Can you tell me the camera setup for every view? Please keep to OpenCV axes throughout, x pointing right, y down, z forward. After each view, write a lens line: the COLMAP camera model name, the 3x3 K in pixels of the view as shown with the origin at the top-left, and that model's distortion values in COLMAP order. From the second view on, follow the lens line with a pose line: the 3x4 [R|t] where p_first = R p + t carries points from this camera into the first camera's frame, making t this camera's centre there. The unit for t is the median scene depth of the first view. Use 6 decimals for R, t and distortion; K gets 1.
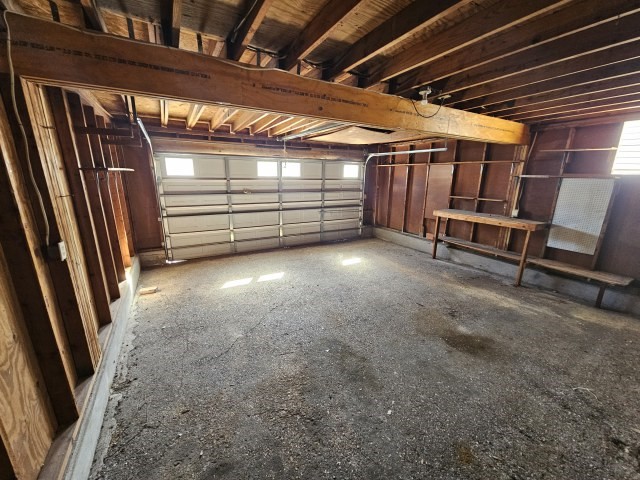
lens RADIAL K [[258.6, 0, 319.6], [0, 258.6, 242.6], [0, 0, 1]] dist [0.000863, 0.000078]
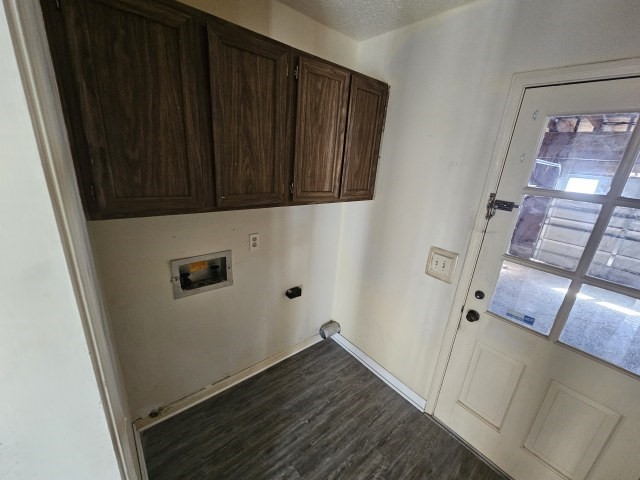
lens RADIAL K [[258.6, 0, 319.1], [0, 258.6, 241.3], [0, 0, 1]] dist [0.000863, 0.000078]
pose [[0.176526, 0.309273, -0.934446, 0.395968], [-0.316993, 0.916638, 0.243496, 0.019911], [0.931855, 0.253230, 0.259848, -0.311994]]
